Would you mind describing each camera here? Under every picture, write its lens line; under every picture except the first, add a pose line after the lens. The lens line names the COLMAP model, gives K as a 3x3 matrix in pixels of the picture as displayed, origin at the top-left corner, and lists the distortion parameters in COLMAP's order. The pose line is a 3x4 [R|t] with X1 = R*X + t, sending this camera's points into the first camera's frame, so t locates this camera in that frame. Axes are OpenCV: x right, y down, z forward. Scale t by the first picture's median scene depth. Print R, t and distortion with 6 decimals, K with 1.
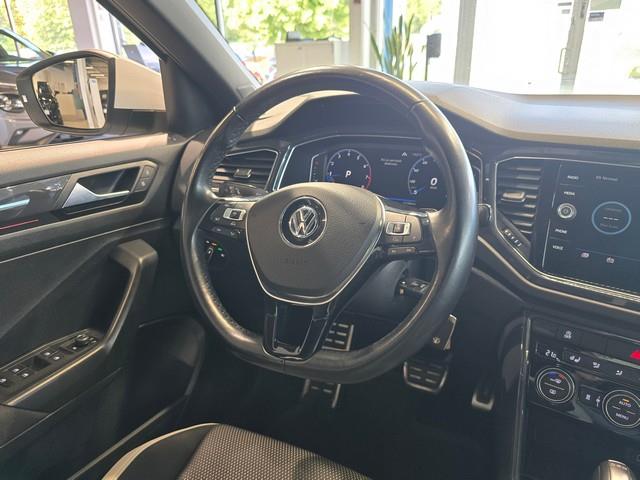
lens RADIAL K [[464.5, 0, 321.8], [0, 464.5, 241.3], [0, 0, 1]] dist [-0.012626, -0.008649]
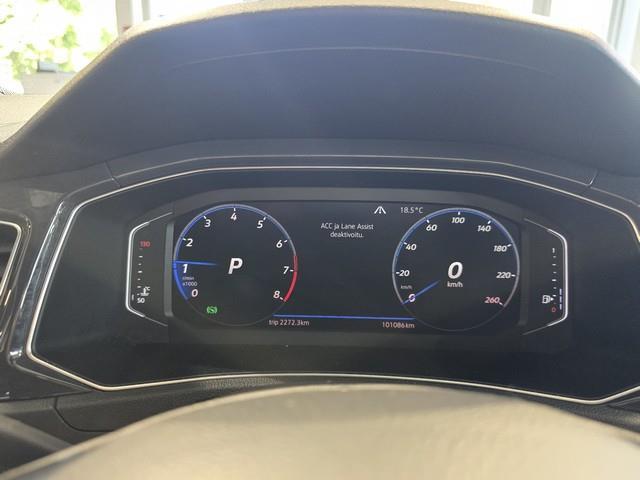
lens RADIAL K [[464.5, 0, 321.8], [0, 464.5, 241.3], [0, 0, 1]] dist [-0.012626, -0.008649]
pose [[0.894828, -0.083127, 0.438603, -0.052975], [0.125495, 0.989730, -0.068453, -0.140834], [-0.428408, 0.116296, 0.896070, 0.665959]]
